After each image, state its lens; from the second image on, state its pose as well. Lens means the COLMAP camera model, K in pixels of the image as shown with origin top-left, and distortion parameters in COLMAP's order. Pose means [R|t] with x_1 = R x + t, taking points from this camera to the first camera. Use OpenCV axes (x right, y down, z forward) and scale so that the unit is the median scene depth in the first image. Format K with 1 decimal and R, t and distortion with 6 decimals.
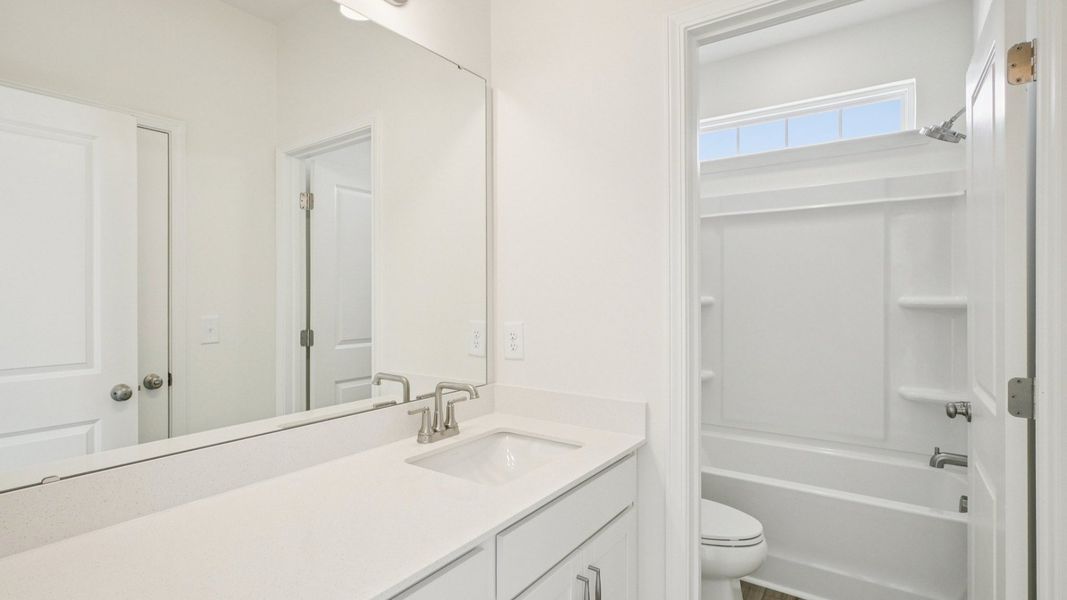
lens RADIAL K [[517.9, 0, 533.7], [0, 517.9, 299.7], [0, 0, 1]] dist [-0.000107, -0.000063]
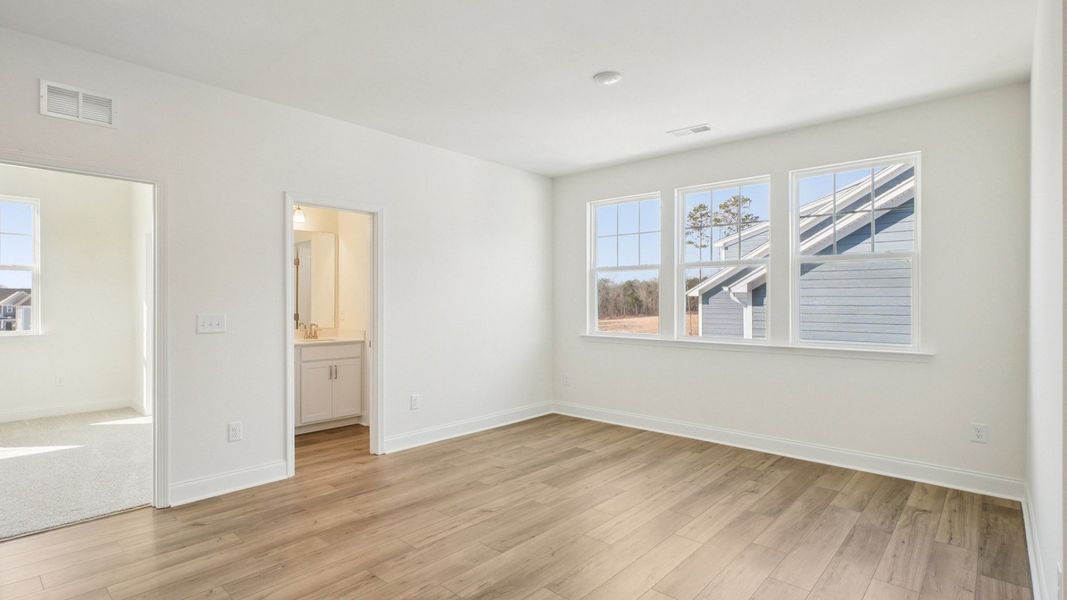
lens RADIAL K [[517.9, 0, 532.8], [0, 517.9, 302.4], [0, 0, 1]] dist [-0.000107, -0.000063]
pose [[0.992176, 0.001888, -0.124836, 1.506425], [-0.001846, 0.999998, 0.000449, 0.003444], [0.124837, -0.000215, 0.992177, -2.004363]]
